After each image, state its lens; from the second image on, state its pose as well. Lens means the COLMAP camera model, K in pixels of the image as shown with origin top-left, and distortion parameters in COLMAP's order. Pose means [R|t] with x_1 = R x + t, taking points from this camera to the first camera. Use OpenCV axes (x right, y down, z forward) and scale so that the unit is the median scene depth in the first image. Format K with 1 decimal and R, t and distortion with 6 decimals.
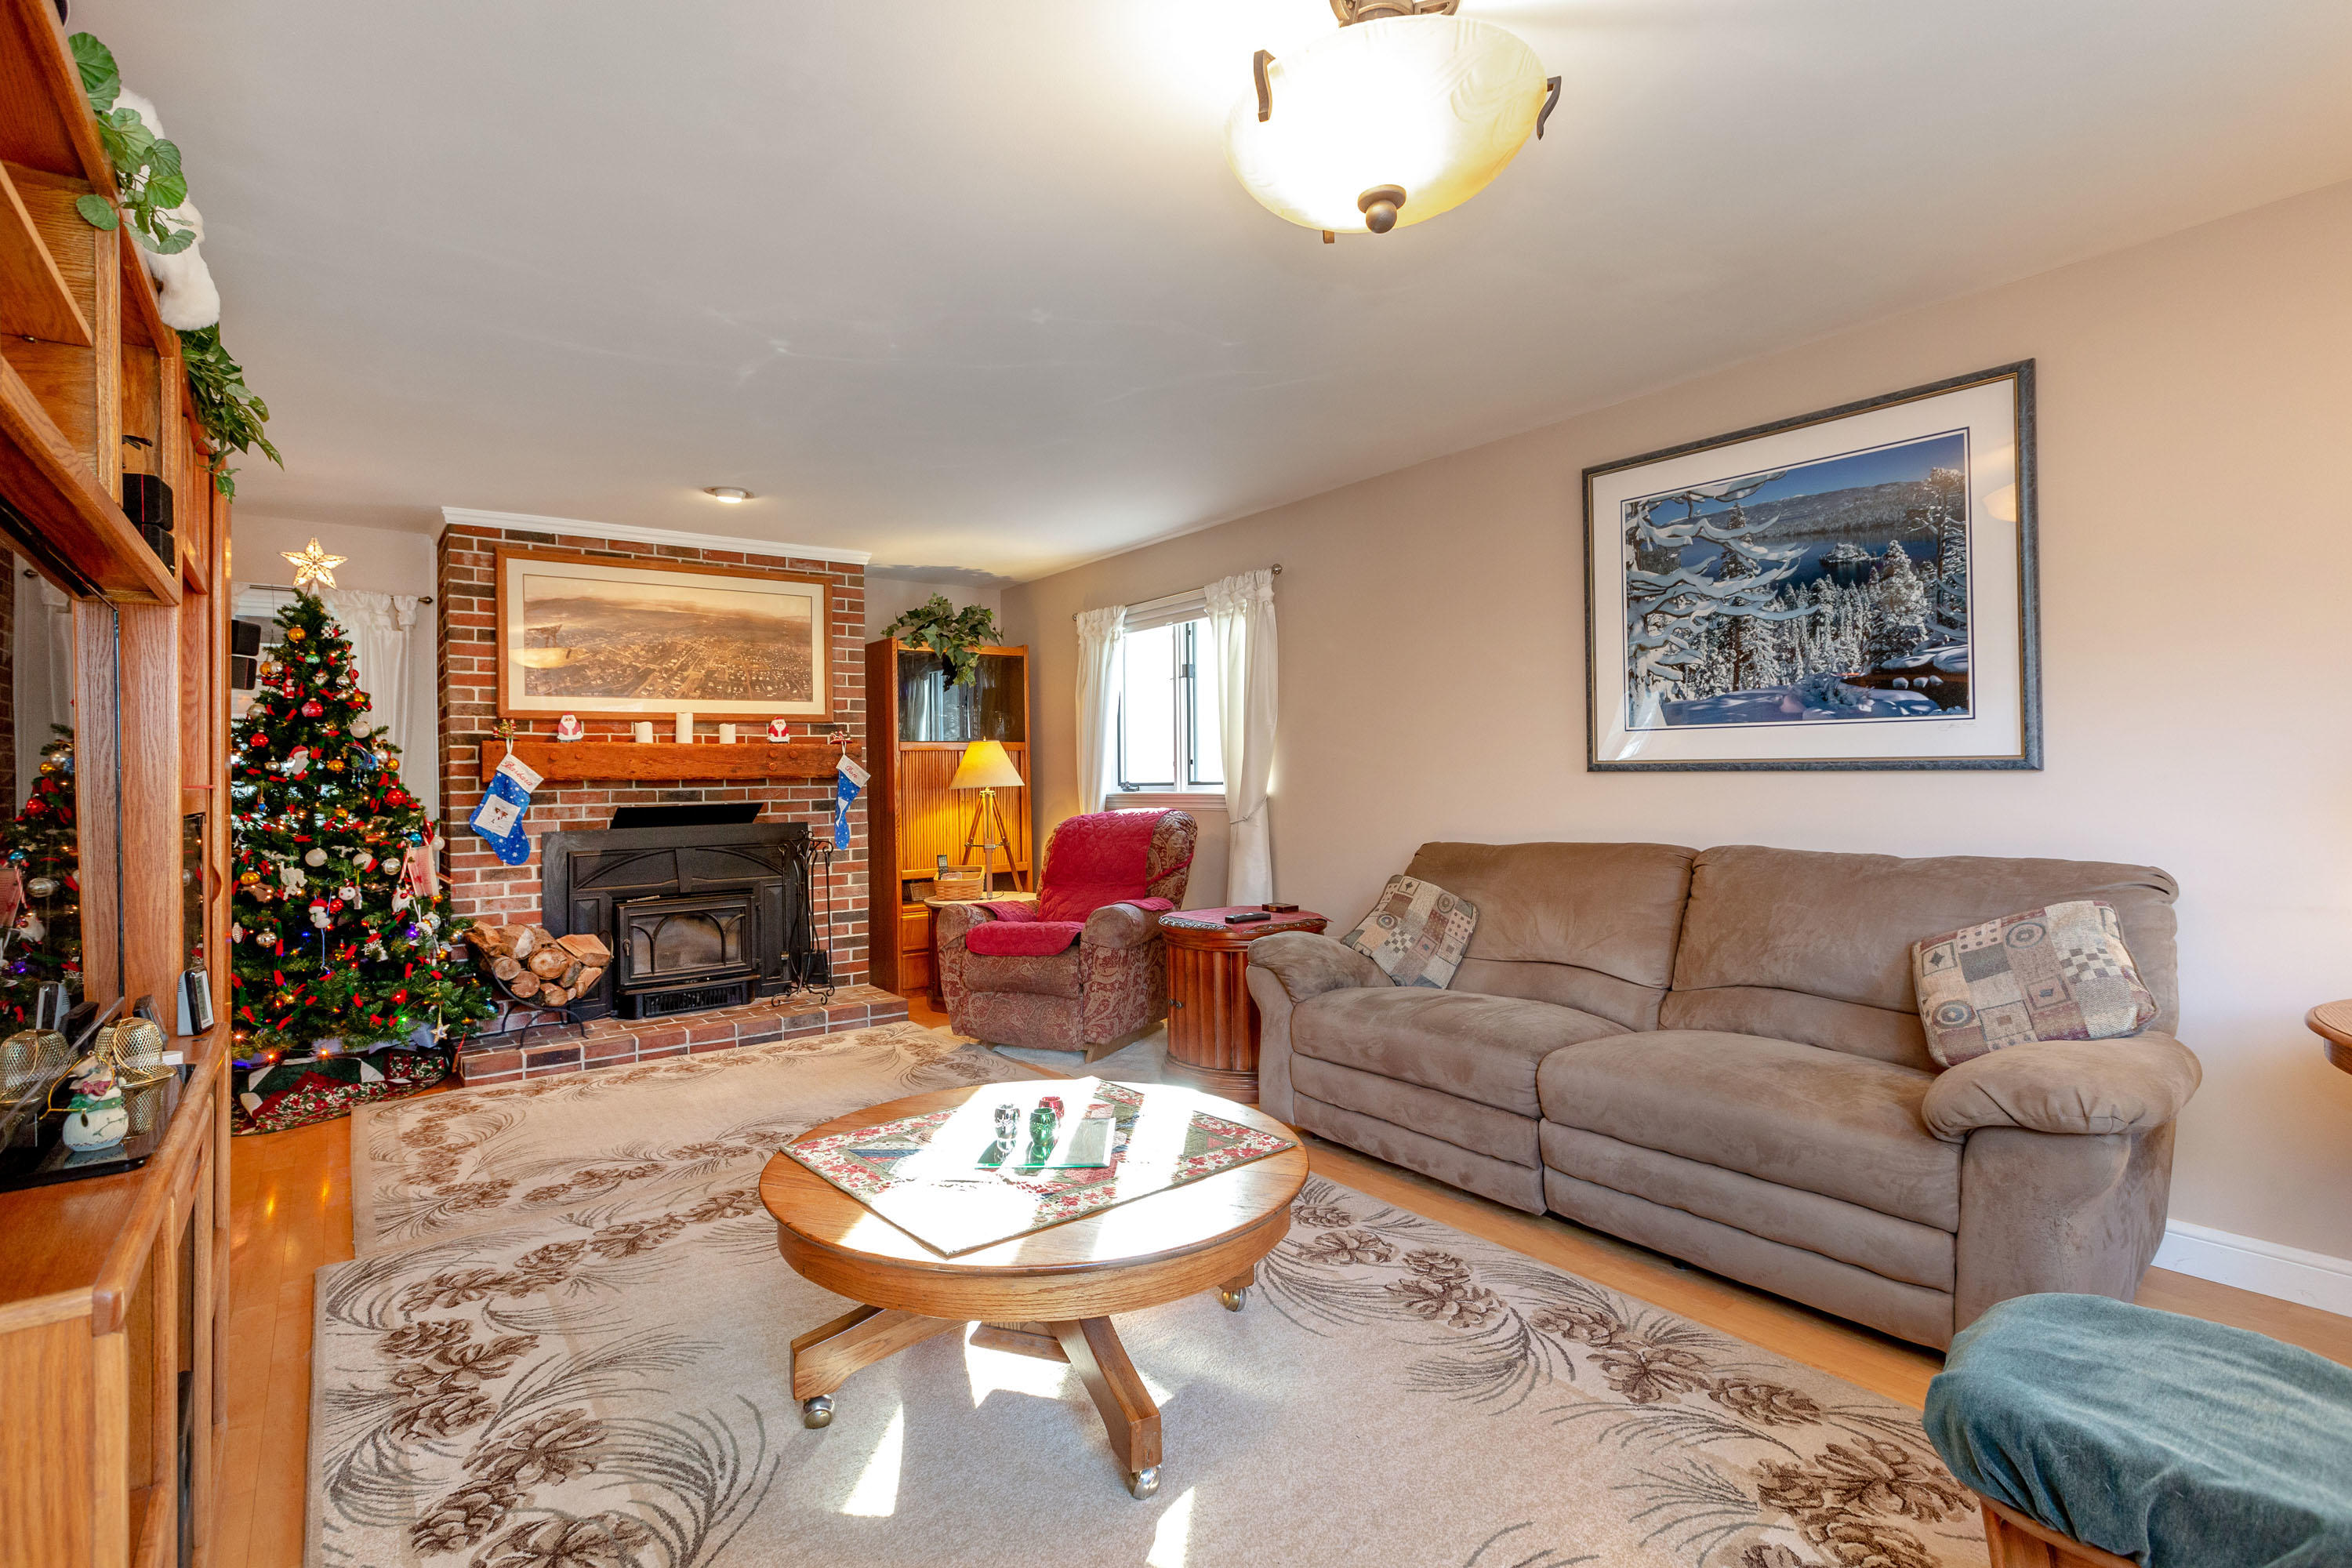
lens RADIAL K [[1119.0, 0, 1143.6], [0, 1119.0, 767.2], [0, 0, 1]] dist [-0.001123, 0.001040]
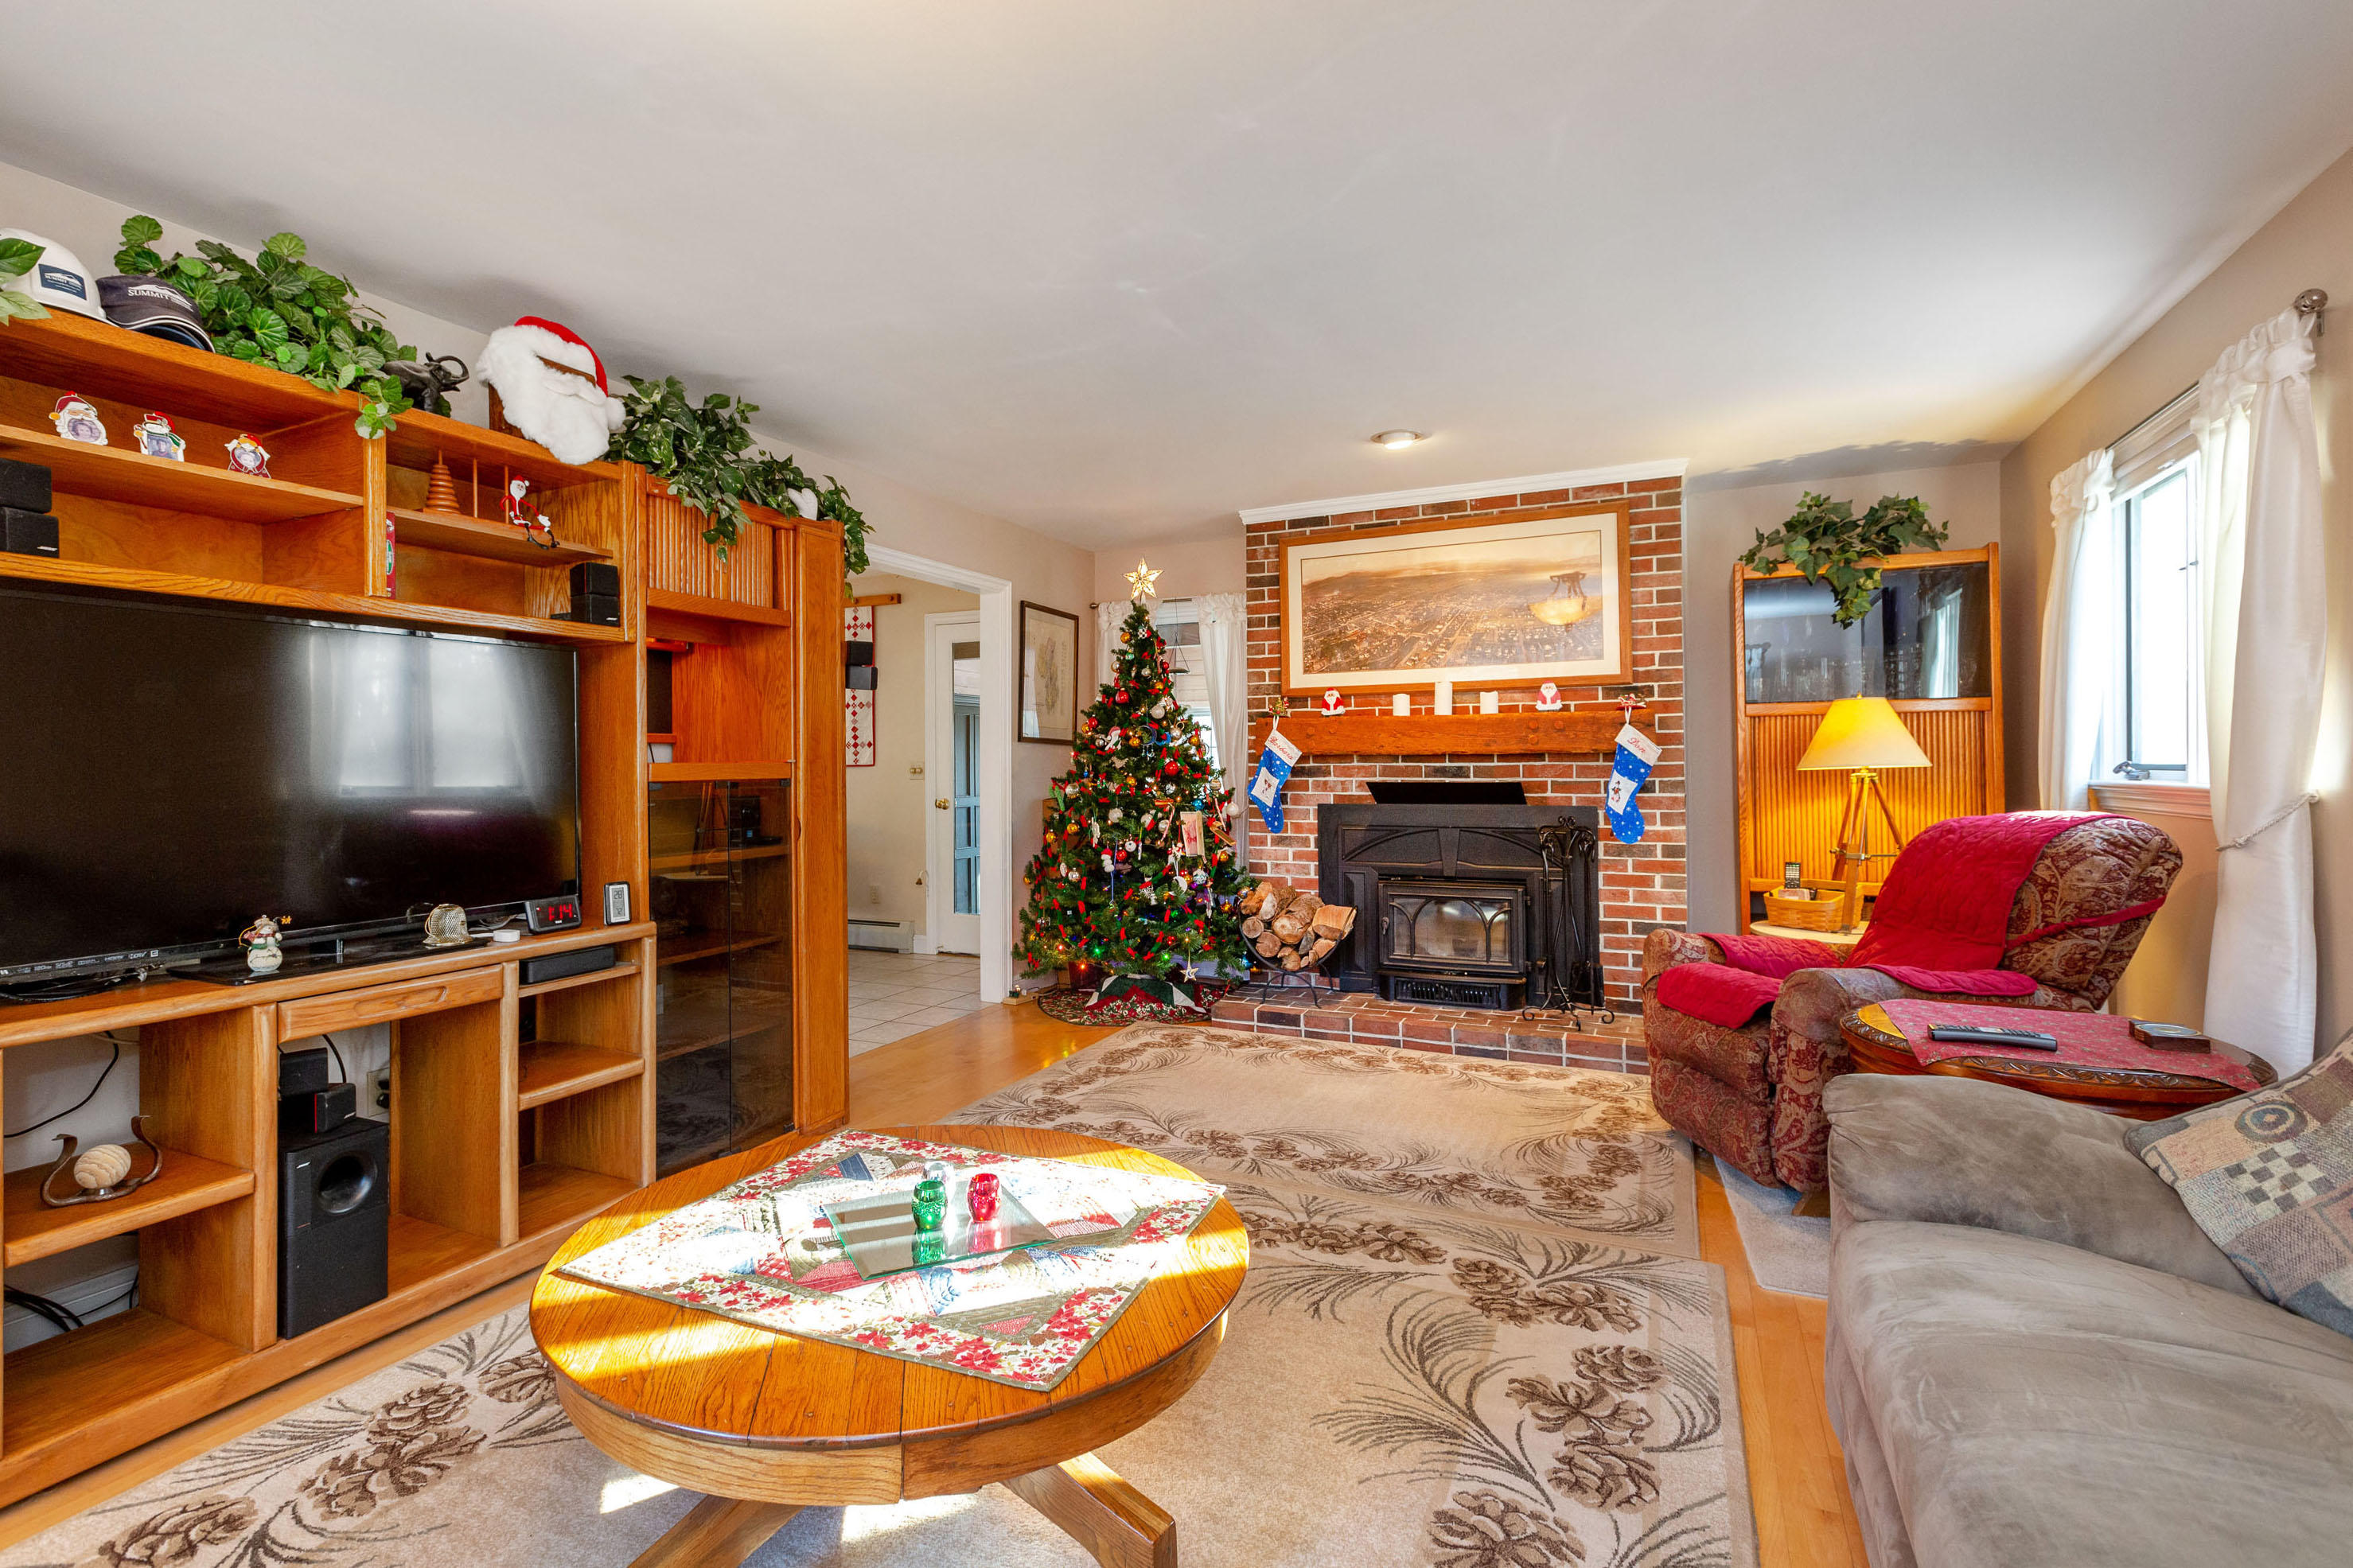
lens RADIAL K [[1119.3, 0, 1106.0], [0, 1119.3, 759.5], [0, 0, 1]] dist [-0.001123, 0.001040]
pose [[0.449099, 0.010747, -0.893418, 0.364081], [0.007549, 0.999846, 0.015822, -0.001747], [0.893450, -0.013850, 0.448948, 0.417110]]
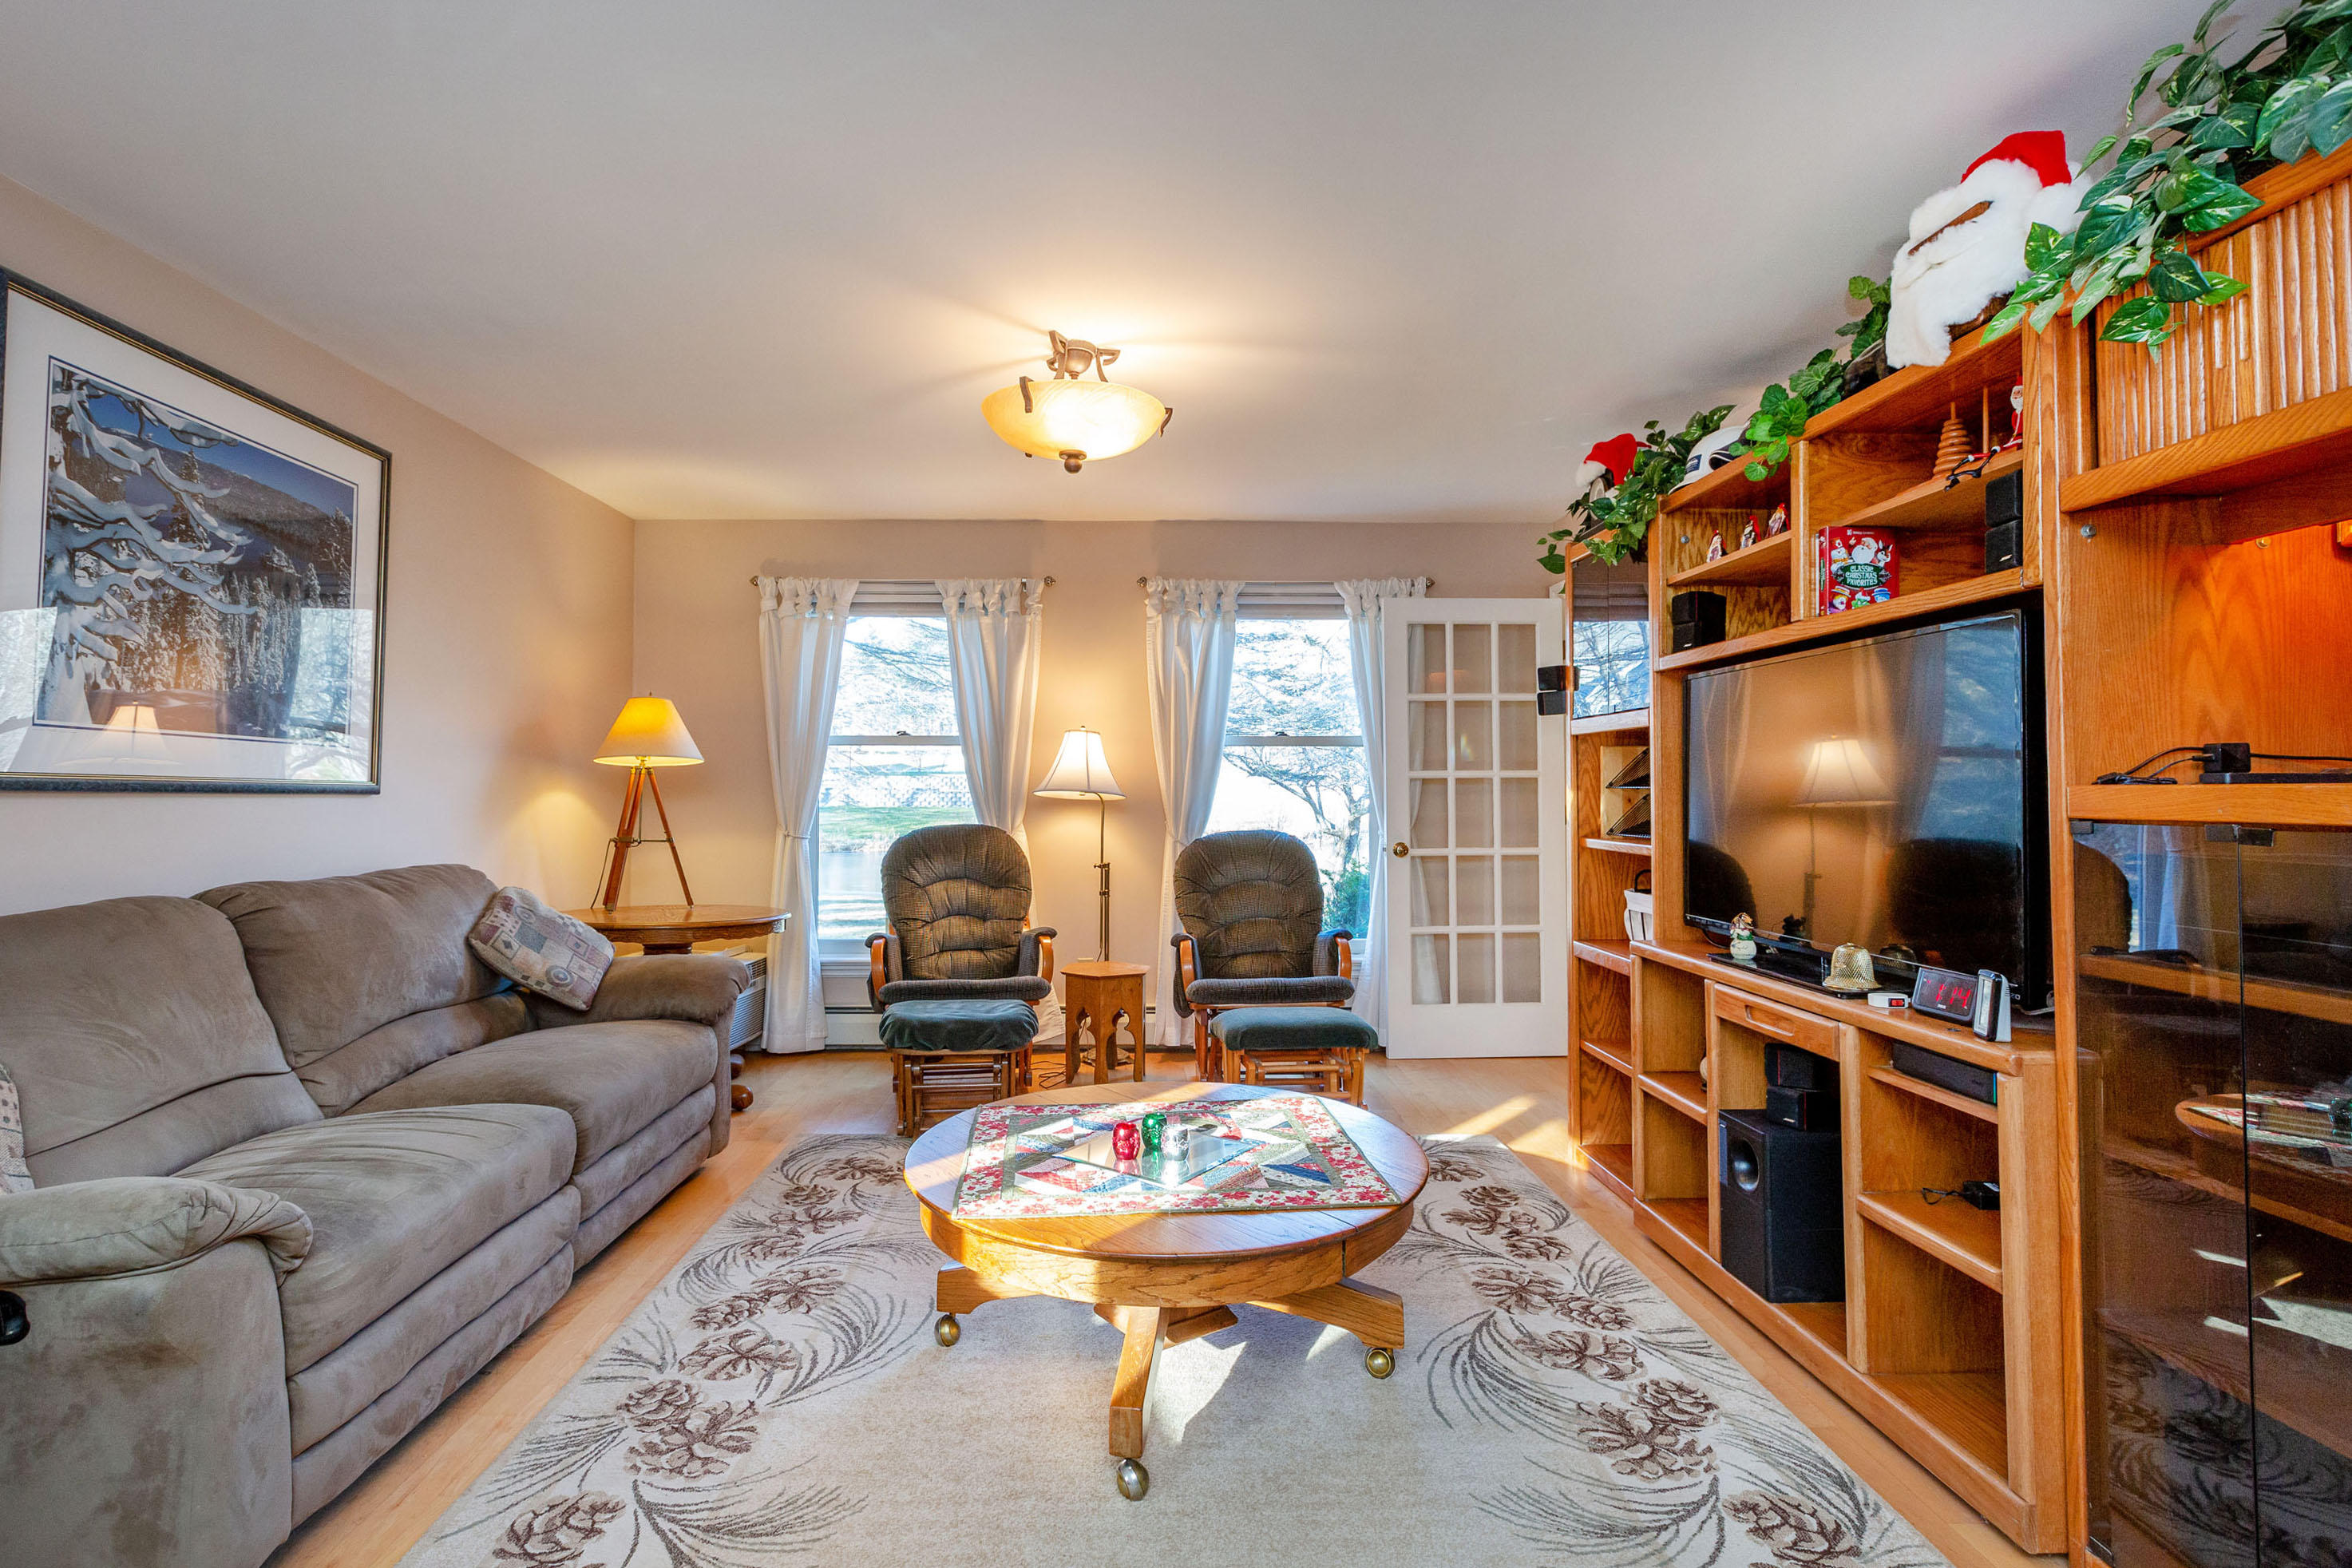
lens RADIAL K [[1119.0, 0, 1141.0], [0, 1119.0, 768.0], [0, 0, 1]] dist [-0.001123, 0.001040]
pose [[-0.817527, 0.026416, 0.575284, -0.368220], [0.007321, 0.999343, -0.035484, 0.015226], [-0.575843, -0.024798, -0.817184, 1.010217]]
